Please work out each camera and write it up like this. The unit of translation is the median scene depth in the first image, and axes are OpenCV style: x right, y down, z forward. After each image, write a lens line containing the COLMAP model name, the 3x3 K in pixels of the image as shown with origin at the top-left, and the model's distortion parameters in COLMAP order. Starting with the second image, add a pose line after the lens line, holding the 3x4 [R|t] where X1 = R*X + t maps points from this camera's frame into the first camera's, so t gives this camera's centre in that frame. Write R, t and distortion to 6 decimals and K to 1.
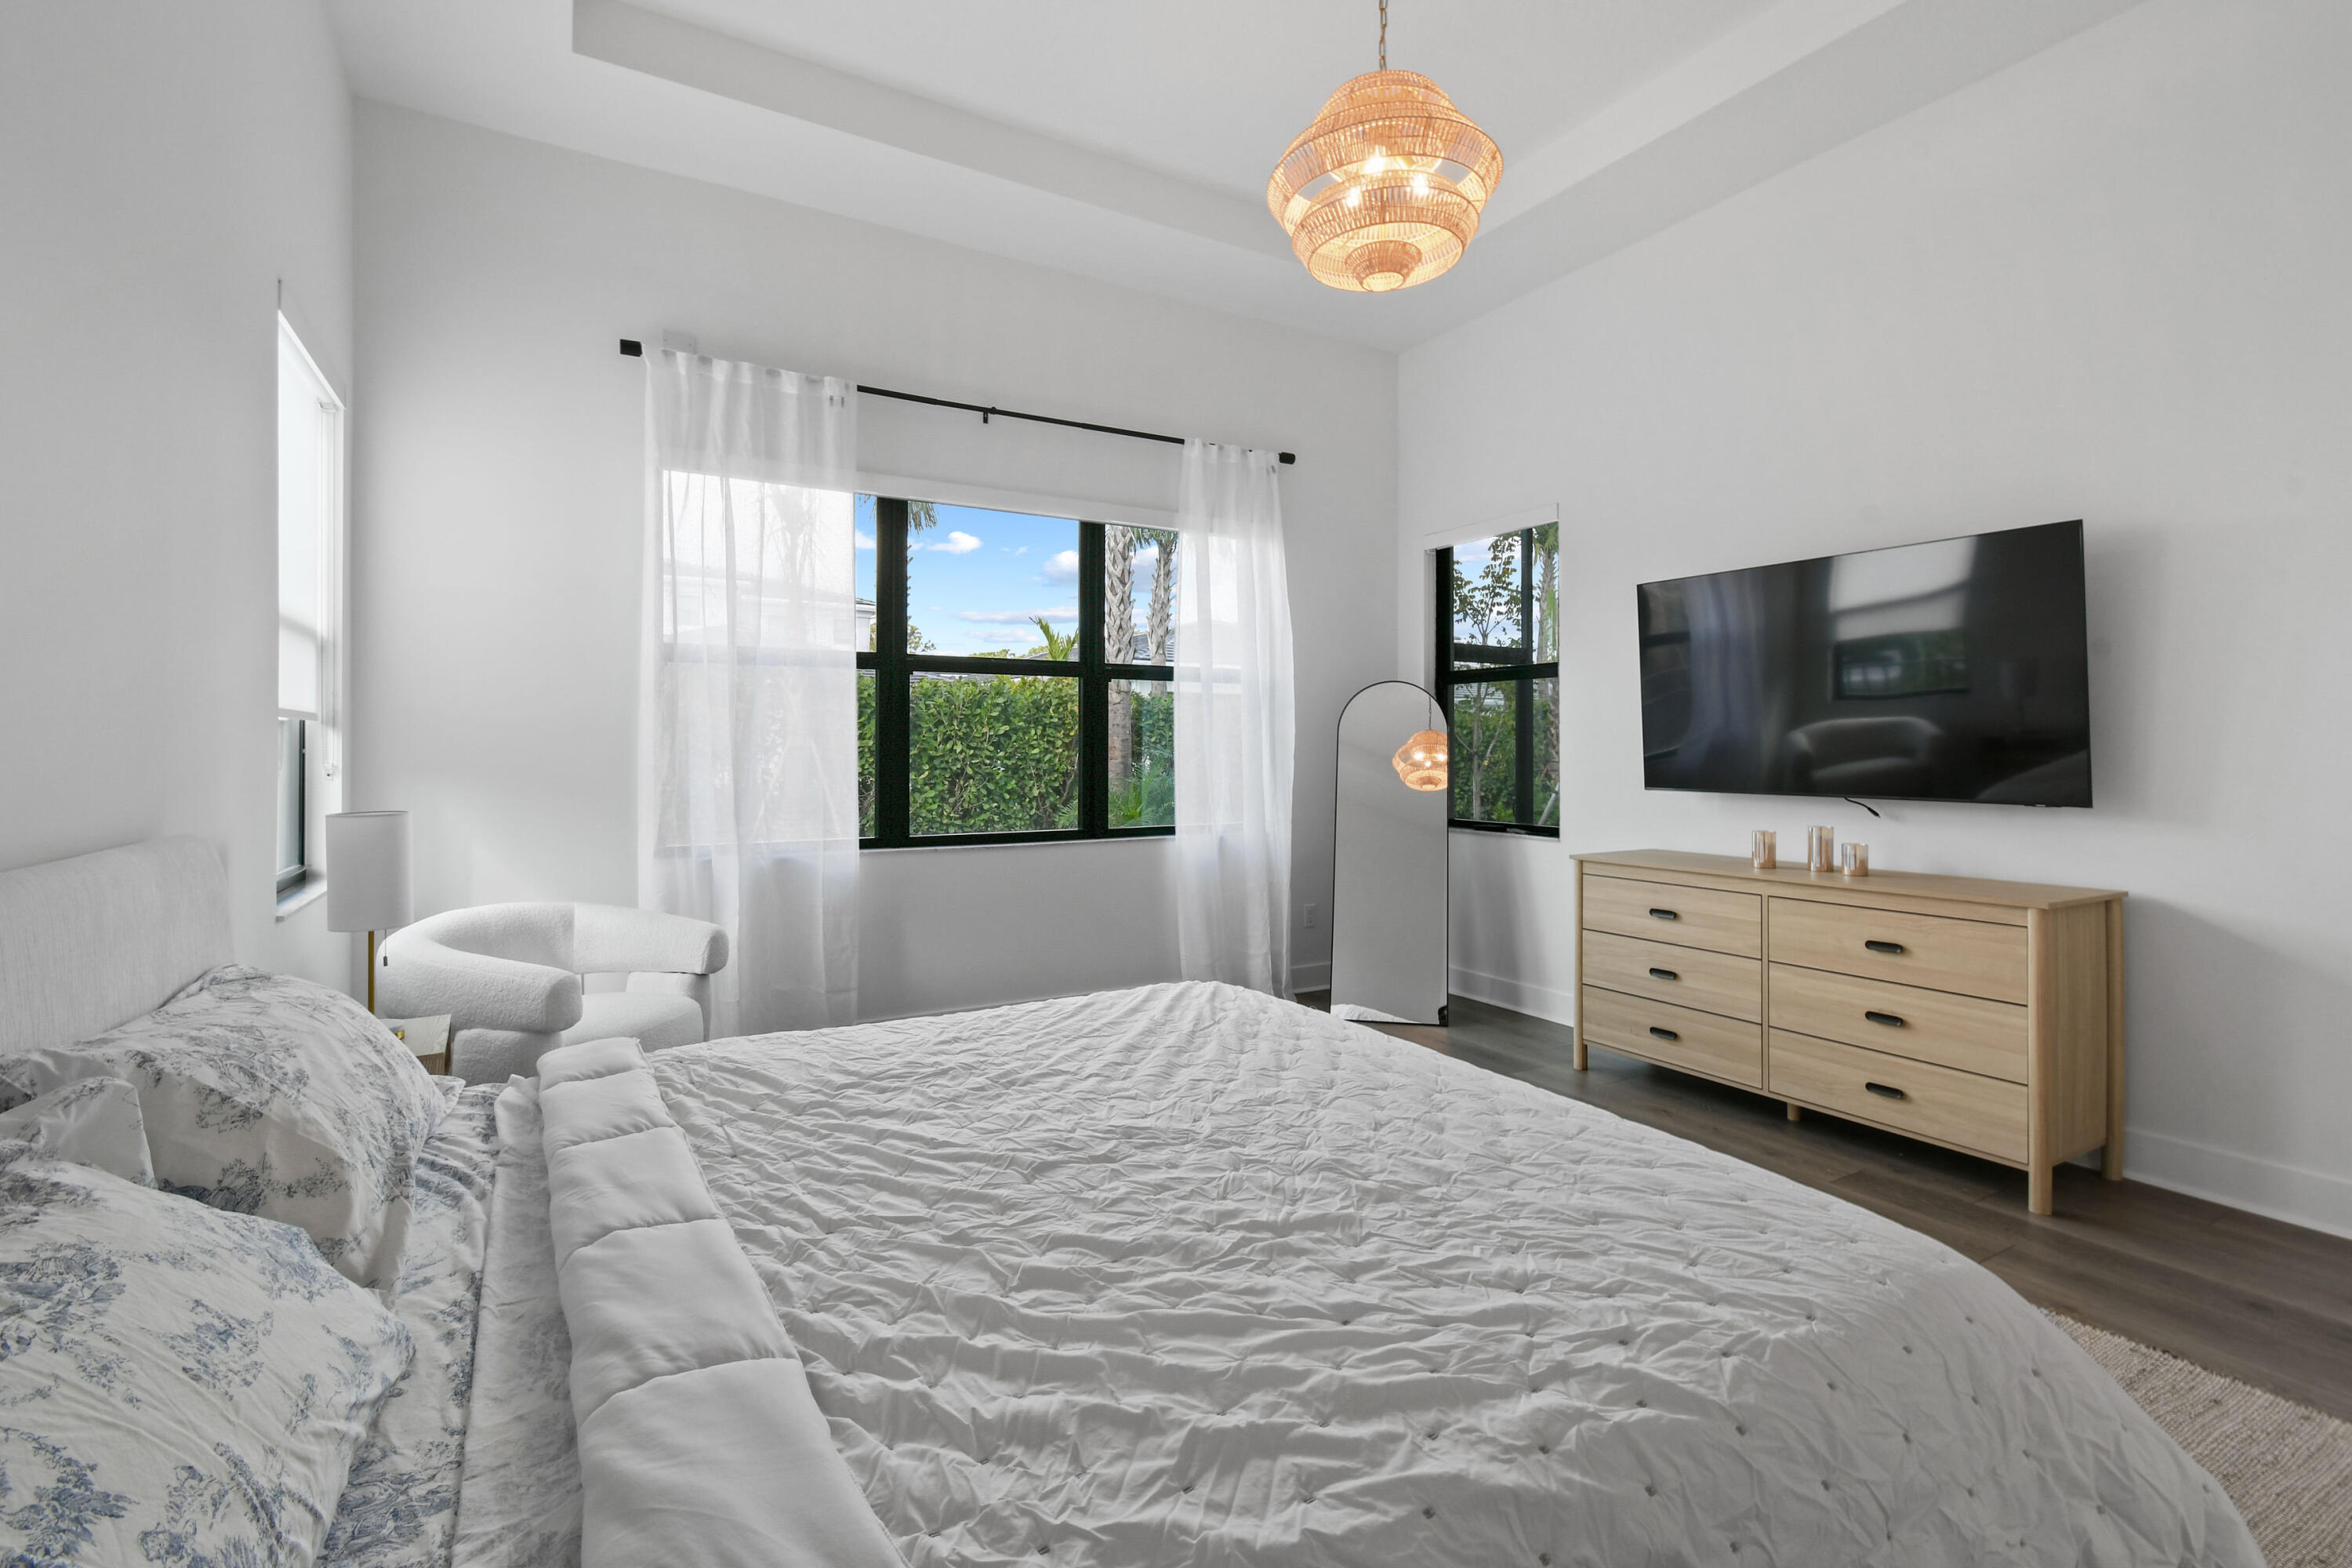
lens RADIAL K [[1049.7, 0, 1160.1], [0, 1049.7, 736.8], [0, 0, 1]] dist [0.003213, -0.001636]
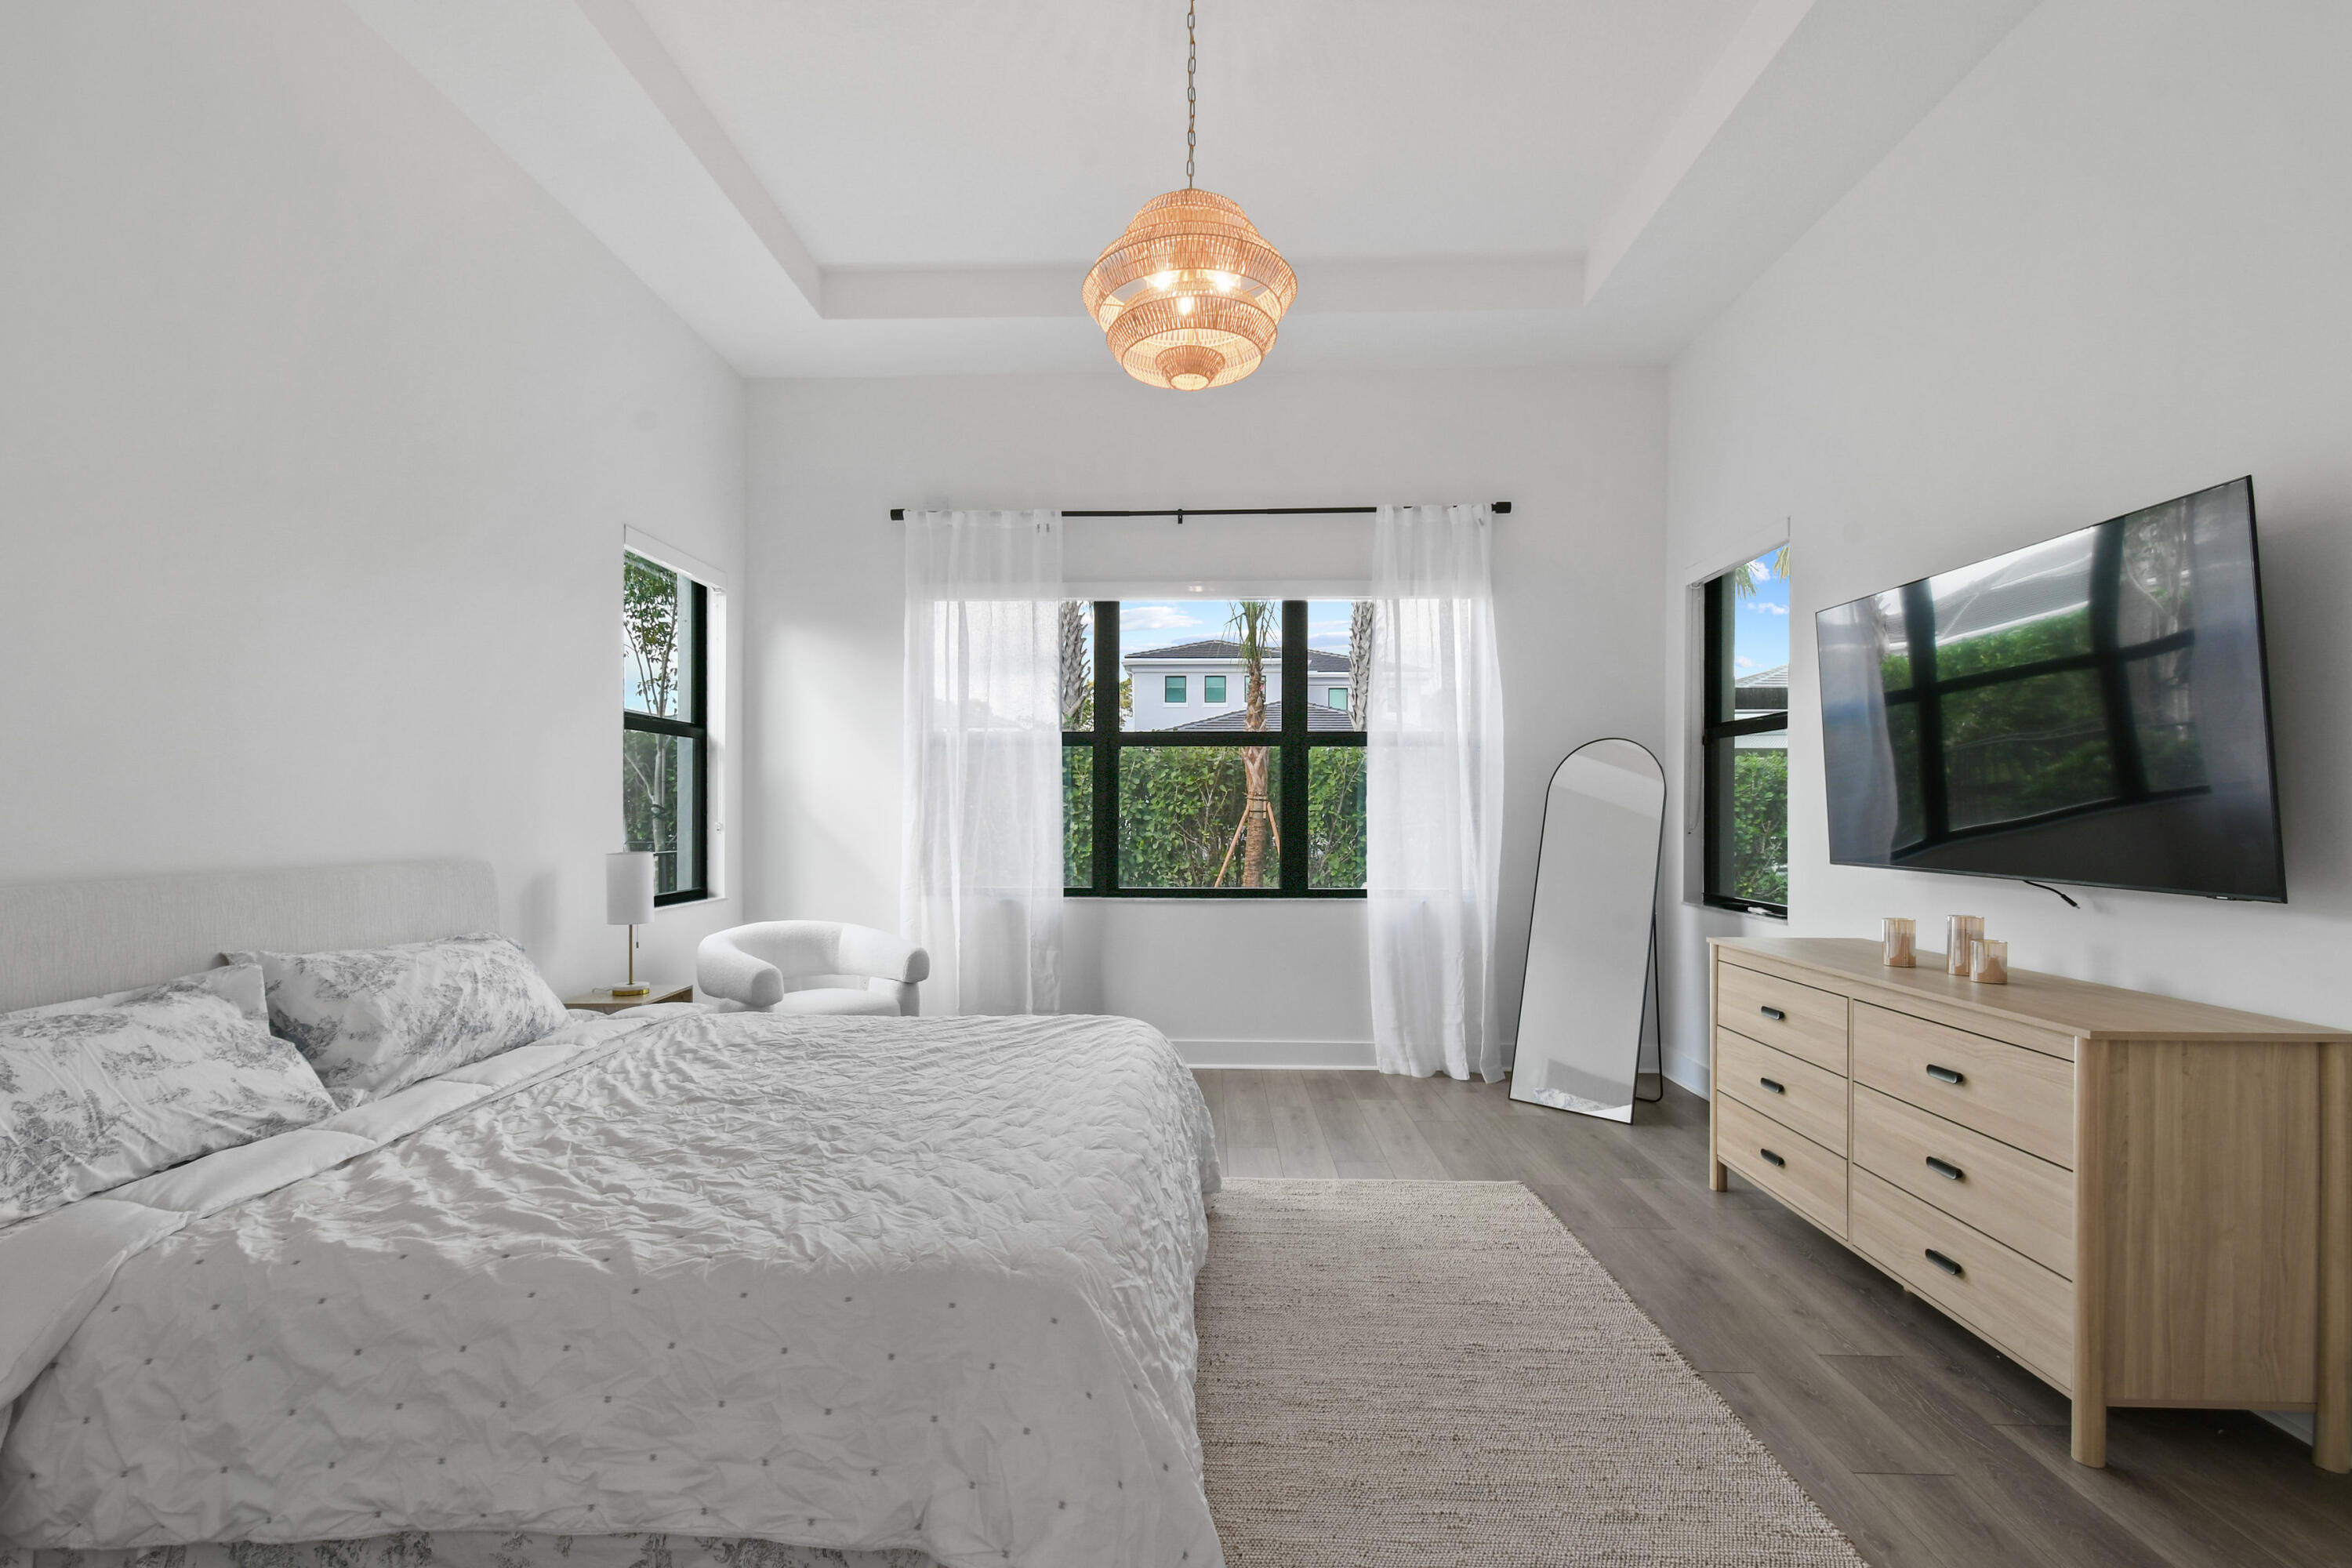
lens RADIAL K [[1049.7, 0, 1171.4], [0, 1049.7, 804.3], [0, 0, 1]] dist [0.003213, -0.001636]
pose [[0.847493, -0.004262, -0.530790, 0.551529], [0.005440, 0.999985, 0.000657, 0.001383], [0.530779, -0.003444, 0.847503, 0.052814]]
